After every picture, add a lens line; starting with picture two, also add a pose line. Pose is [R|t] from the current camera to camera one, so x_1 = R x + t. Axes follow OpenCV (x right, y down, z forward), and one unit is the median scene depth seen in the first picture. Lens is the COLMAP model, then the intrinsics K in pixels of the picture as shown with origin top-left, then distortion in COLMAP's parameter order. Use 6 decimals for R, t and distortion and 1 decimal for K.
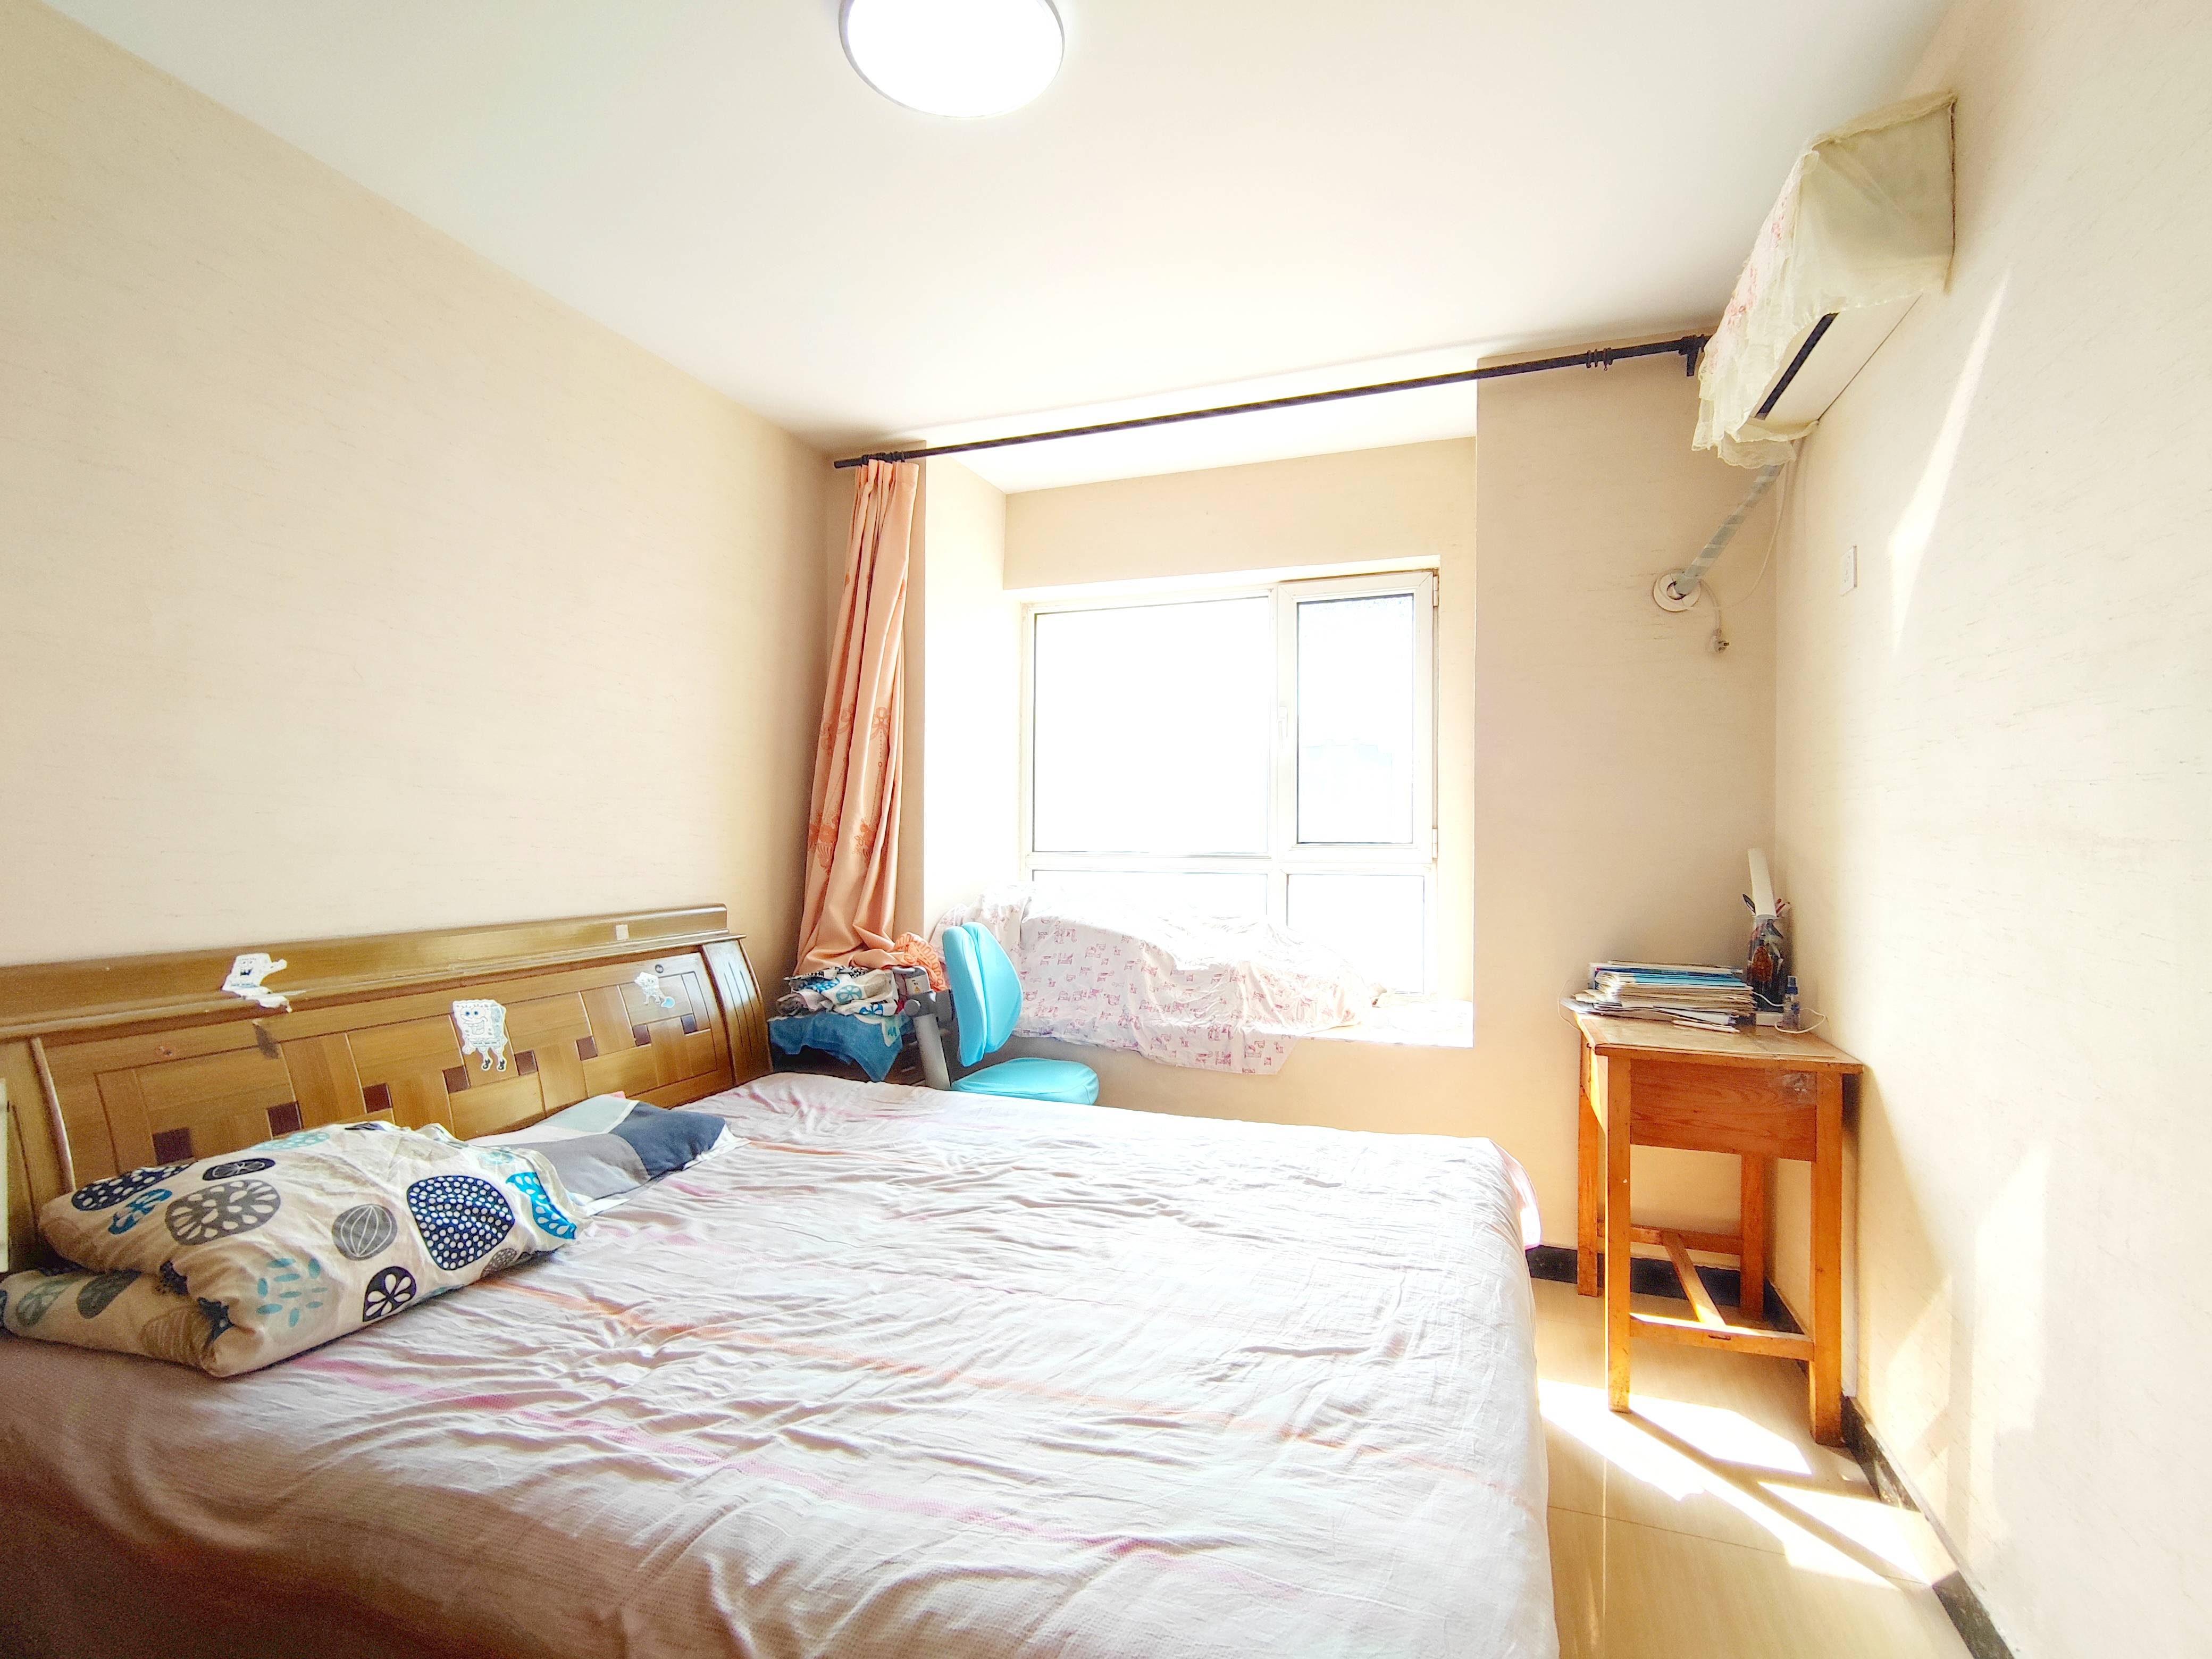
lens RADIAL K [[1030.8, 0, 1106.0], [0, 1030.8, 829.5], [0, 0, 1]] dist [0.001533, 0.000040]
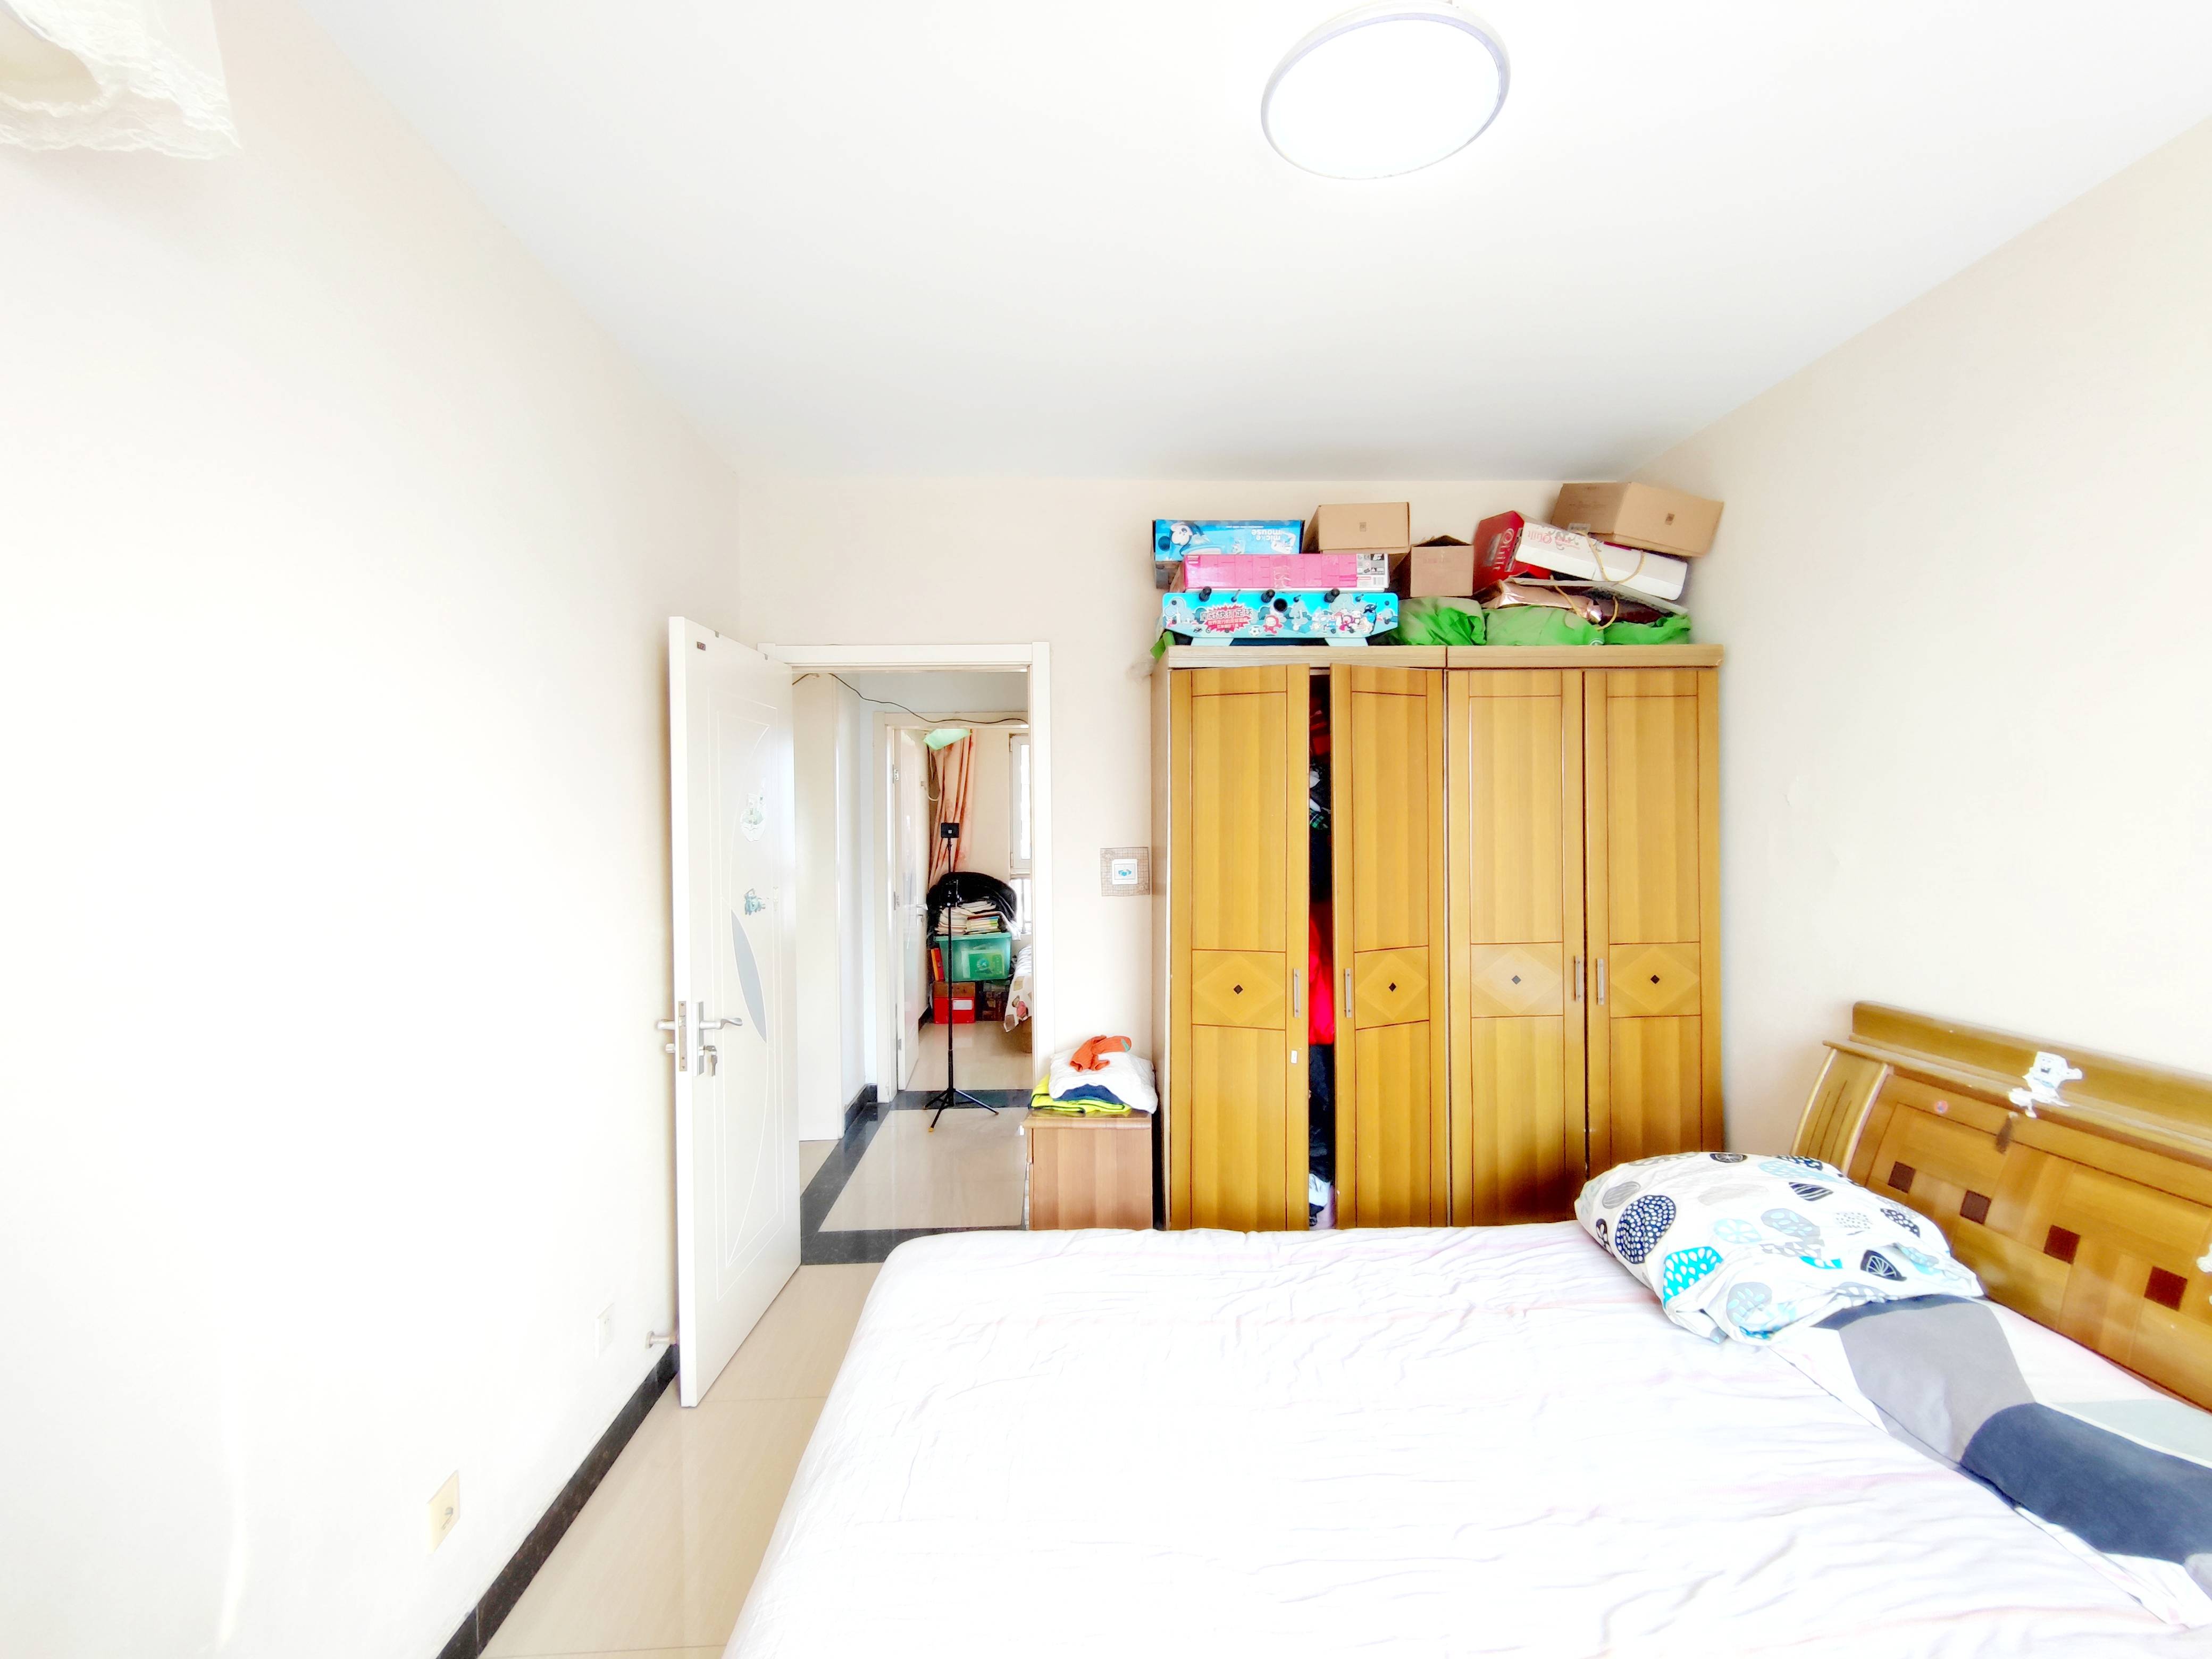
lens RADIAL K [[1030.8, 0, 1106.0], [0, 1030.8, 829.5], [0, 0, 1]] dist [0.001533, 0.000040]
pose [[-0.923069, 0.006296, -0.384583, 0.387492], [0.008338, 0.999959, -0.003643, -0.098275], [0.384544, -0.006569, -0.923083, 1.562765]]
